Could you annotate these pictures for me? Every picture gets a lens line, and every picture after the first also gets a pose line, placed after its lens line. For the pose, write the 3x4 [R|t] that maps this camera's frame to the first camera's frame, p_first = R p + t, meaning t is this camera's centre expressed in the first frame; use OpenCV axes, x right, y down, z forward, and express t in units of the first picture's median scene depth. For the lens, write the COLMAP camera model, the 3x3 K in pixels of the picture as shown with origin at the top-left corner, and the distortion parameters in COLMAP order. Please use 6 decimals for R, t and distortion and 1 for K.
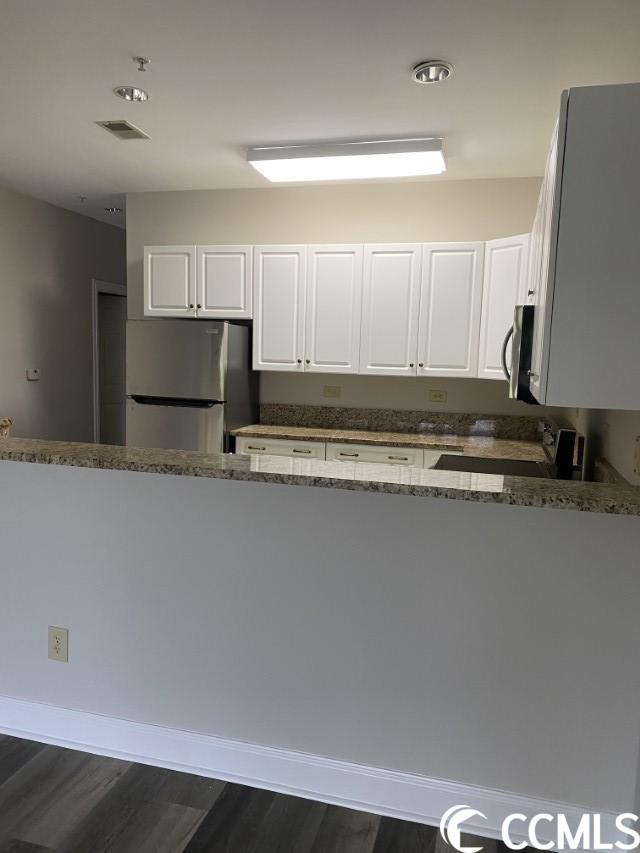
lens RADIAL K [[638.6, 0, 320.0], [0, 638.6, 432.2], [0, 0, 1]] dist [0.150585, -0.258416]
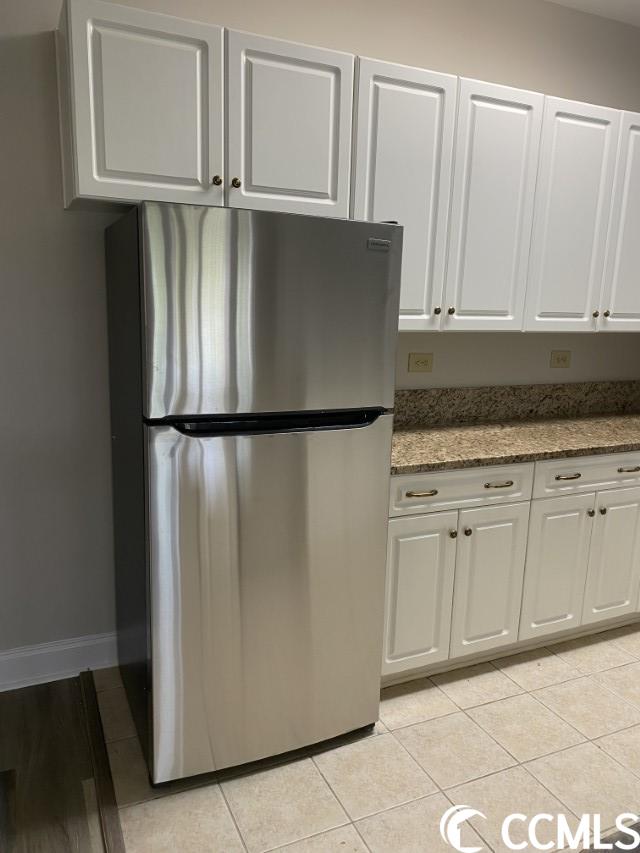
lens RADIAL K [[650.8, 0, 336.9], [0, 650.8, 426.3], [0, 0, 1]] dist [0.053491, -0.033858]
pose [[0.758855, -0.132036, 0.637735, -0.453831], [0.073335, 0.990329, 0.117774, -0.088422], [-0.647118, -0.042605, 0.761199, 0.658654]]
